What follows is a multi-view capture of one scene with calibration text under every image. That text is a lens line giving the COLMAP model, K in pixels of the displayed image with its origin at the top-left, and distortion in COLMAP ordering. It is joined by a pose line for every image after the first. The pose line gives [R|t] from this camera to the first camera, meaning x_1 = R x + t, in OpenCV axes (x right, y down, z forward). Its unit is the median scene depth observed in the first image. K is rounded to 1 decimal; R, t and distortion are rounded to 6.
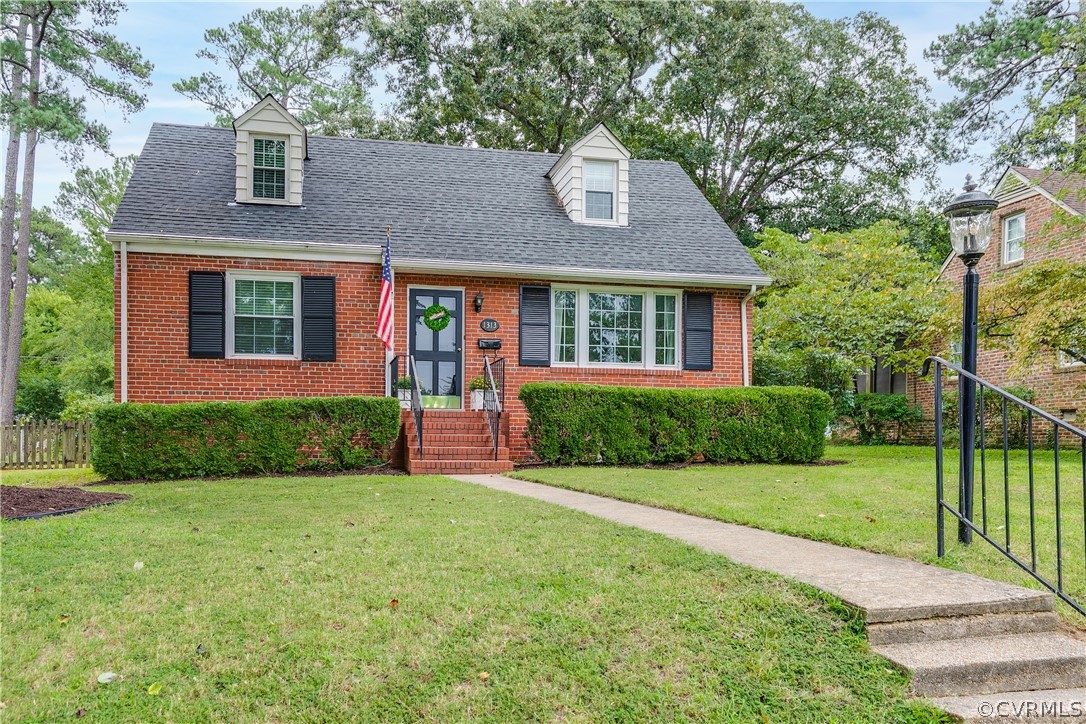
lens RADIAL K [[857.9, 0, 543.2], [0, 857.9, 355.8], [0, 0, 1]] dist [-0.013040, -0.003032]
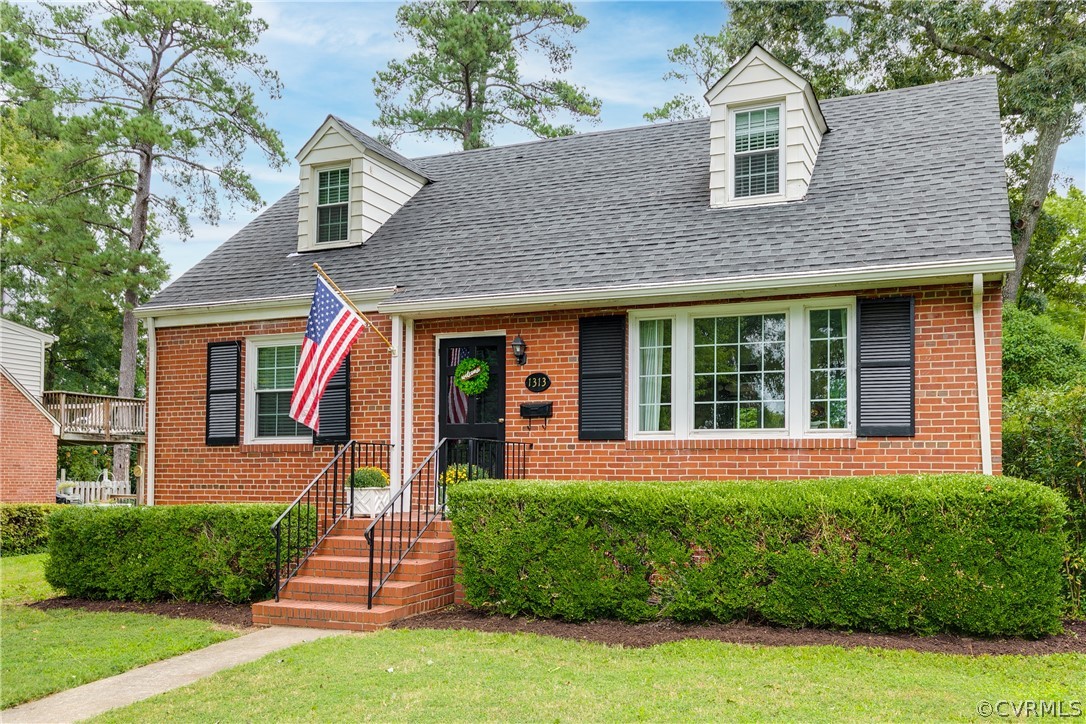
lens RADIAL K [[954.4, 0, 544.5], [0, 954.4, 369.3], [0, 0, 1]] dist [0.000565, -0.001667]
pose [[0.818575, -0.067097, -0.570467, 0.375859], [0.056329, 0.997744, -0.036526, -0.018102], [0.571630, -0.002235, 0.820508, 0.384237]]
